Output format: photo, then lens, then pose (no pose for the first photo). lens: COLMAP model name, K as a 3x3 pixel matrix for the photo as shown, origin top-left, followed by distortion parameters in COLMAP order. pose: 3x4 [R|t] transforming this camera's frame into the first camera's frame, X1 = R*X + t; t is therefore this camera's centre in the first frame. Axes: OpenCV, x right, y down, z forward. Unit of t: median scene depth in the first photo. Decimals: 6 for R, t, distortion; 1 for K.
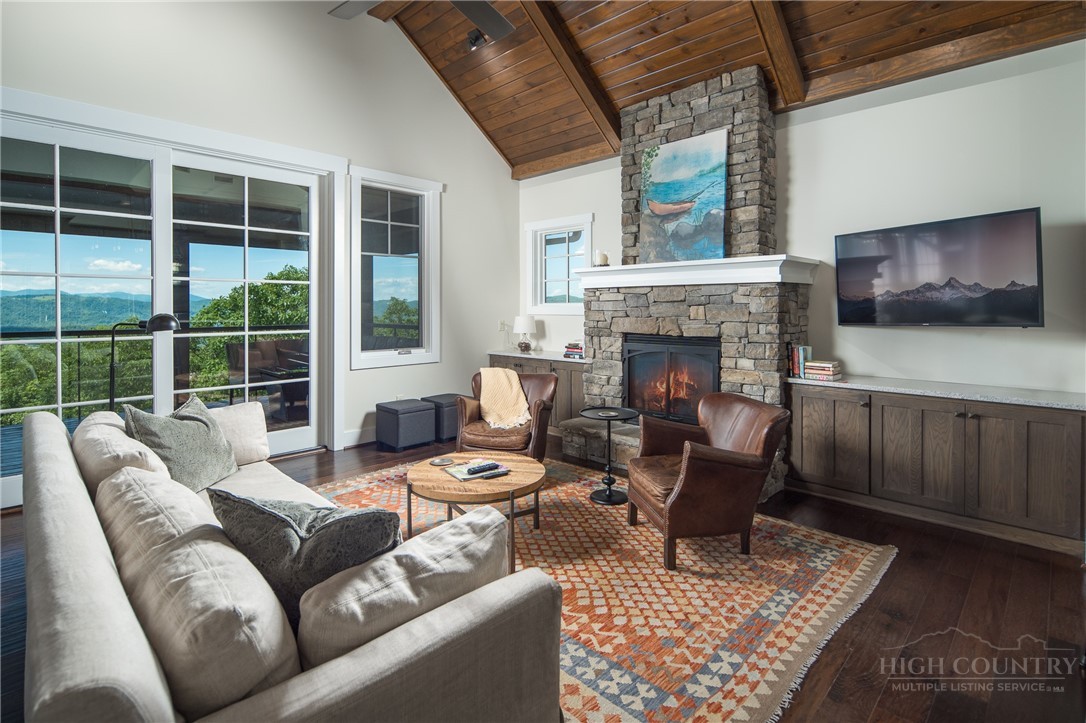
lens RADIAL K [[518.2, 0, 541.2], [0, 518.2, 313.1], [0, 0, 1]] dist [0.004521, 0.000301]
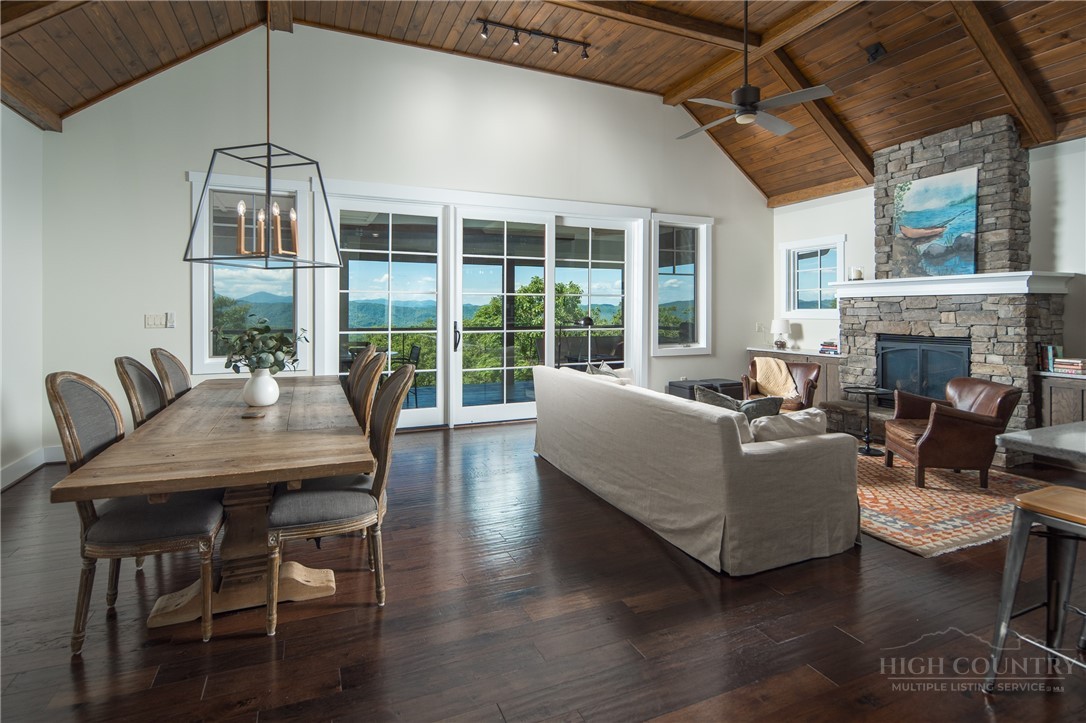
lens RADIAL K [[526.4, 0, 539.6], [0, 526.4, 312.4], [0, 0, 1]] dist [0.013284, -0.009785]
pose [[0.924750, 0.000701, -0.380574, -0.113054], [-0.004122, 0.999958, -0.008176, 0.001356], [0.380552, 0.009130, 0.924714, -0.504746]]
